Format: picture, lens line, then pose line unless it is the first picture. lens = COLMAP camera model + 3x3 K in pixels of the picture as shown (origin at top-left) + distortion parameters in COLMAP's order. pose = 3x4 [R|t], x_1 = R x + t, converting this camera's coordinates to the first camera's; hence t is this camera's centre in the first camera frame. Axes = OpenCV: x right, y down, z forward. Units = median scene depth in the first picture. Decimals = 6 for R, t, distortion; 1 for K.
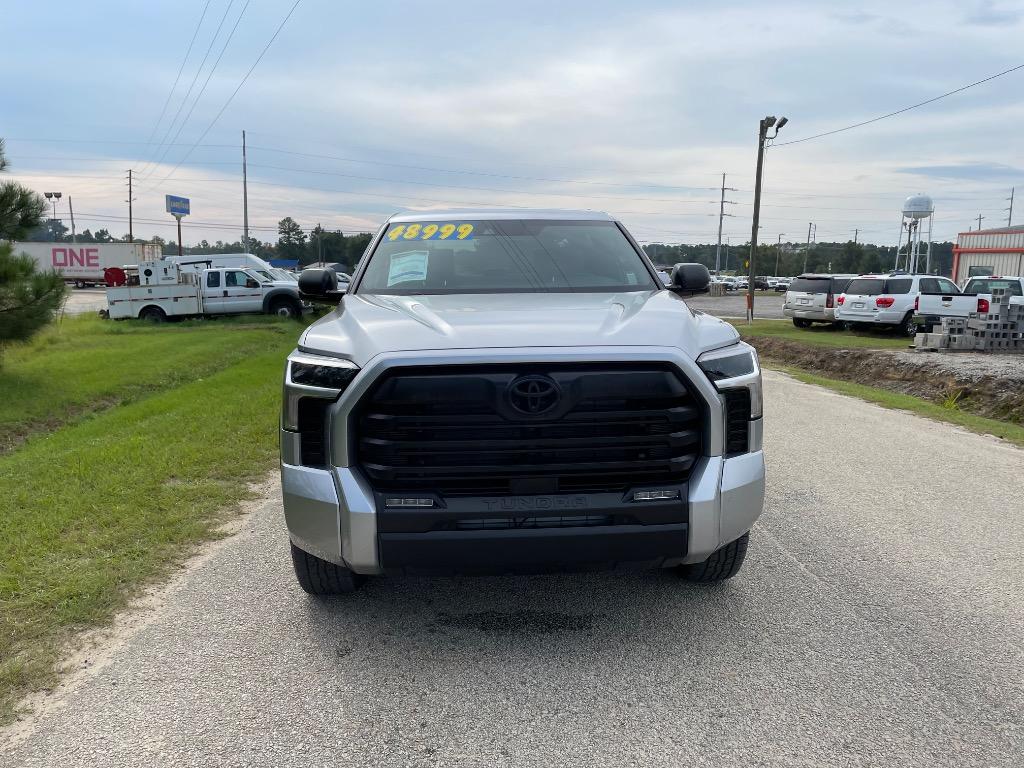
lens RADIAL K [[777.3, 0, 515.2], [0, 777.3, 385.7], [0, 0, 1]] dist [0.070562, -0.083317]
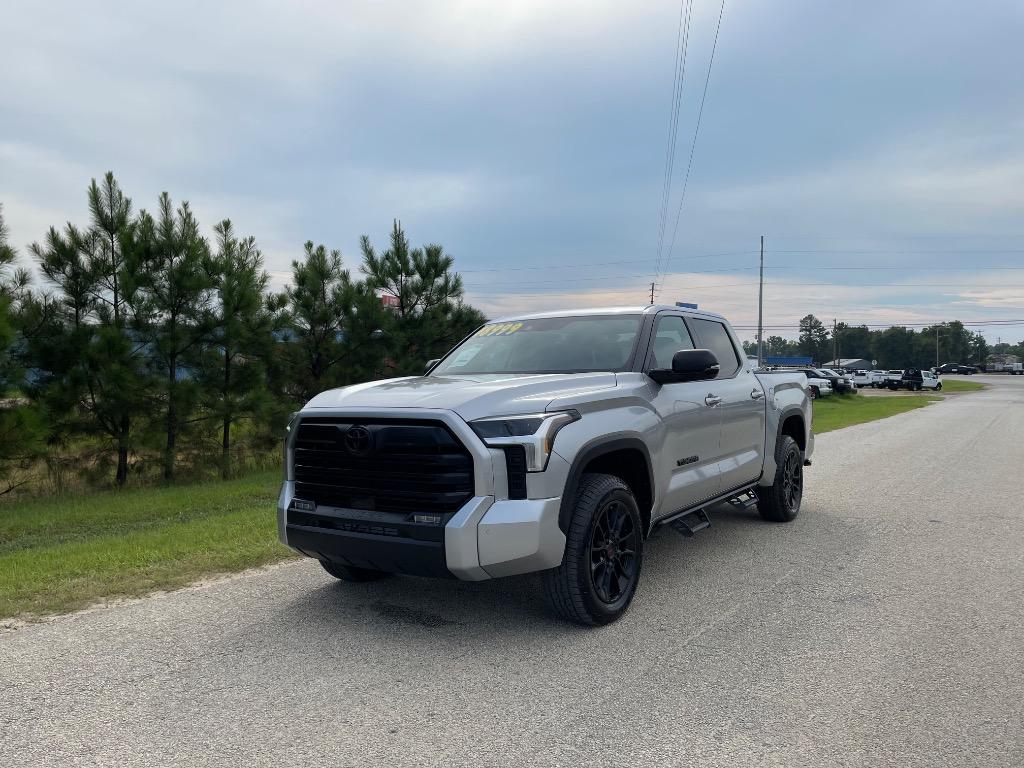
lens RADIAL K [[776.4, 0, 515.6], [0, 776.4, 393.7], [0, 0, 1]] dist [0.056021, -0.051595]
pose [[0.794682, 0.009909, -0.606944, 0.945606], [-0.078692, 0.993111, -0.086820, 0.025673], [0.601903, 0.116756, 0.789988, 0.004942]]
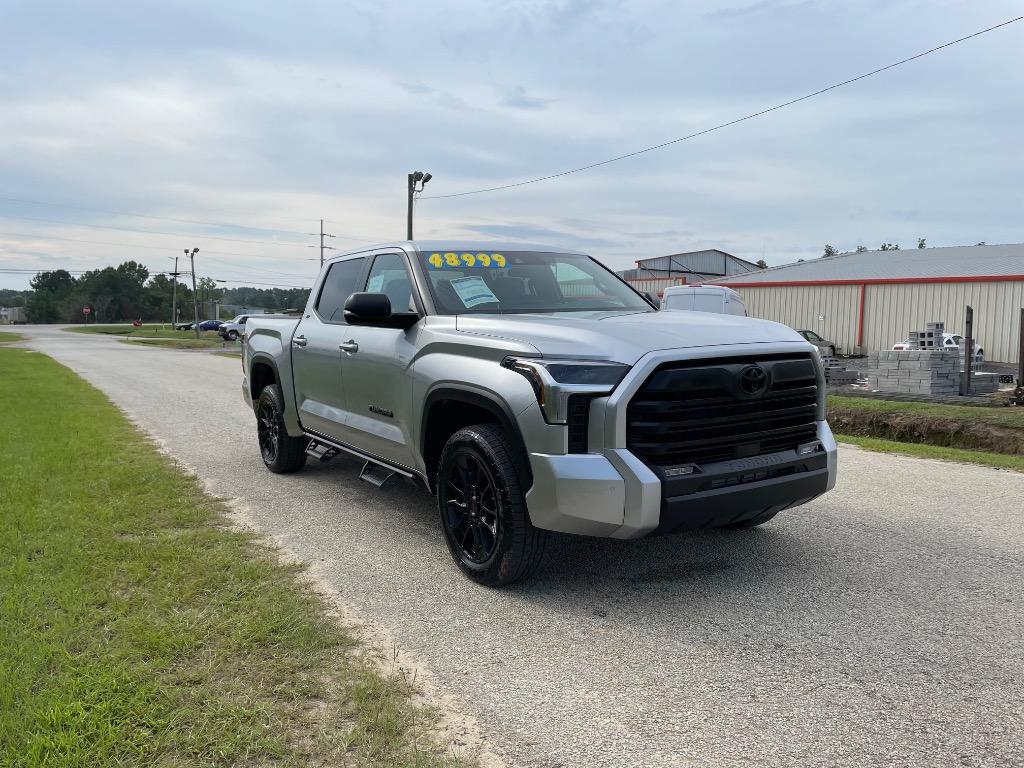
lens RADIAL K [[777.3, 0, 515.2], [0, 777.3, 385.7], [0, 0, 1]] dist [0.070562, -0.083317]
pose [[0.873519, -0.048655, 0.484352, -0.796990], [0.075418, 0.996505, -0.035913, 0.032531], [-0.480912, 0.067899, 0.874136, 0.025362]]
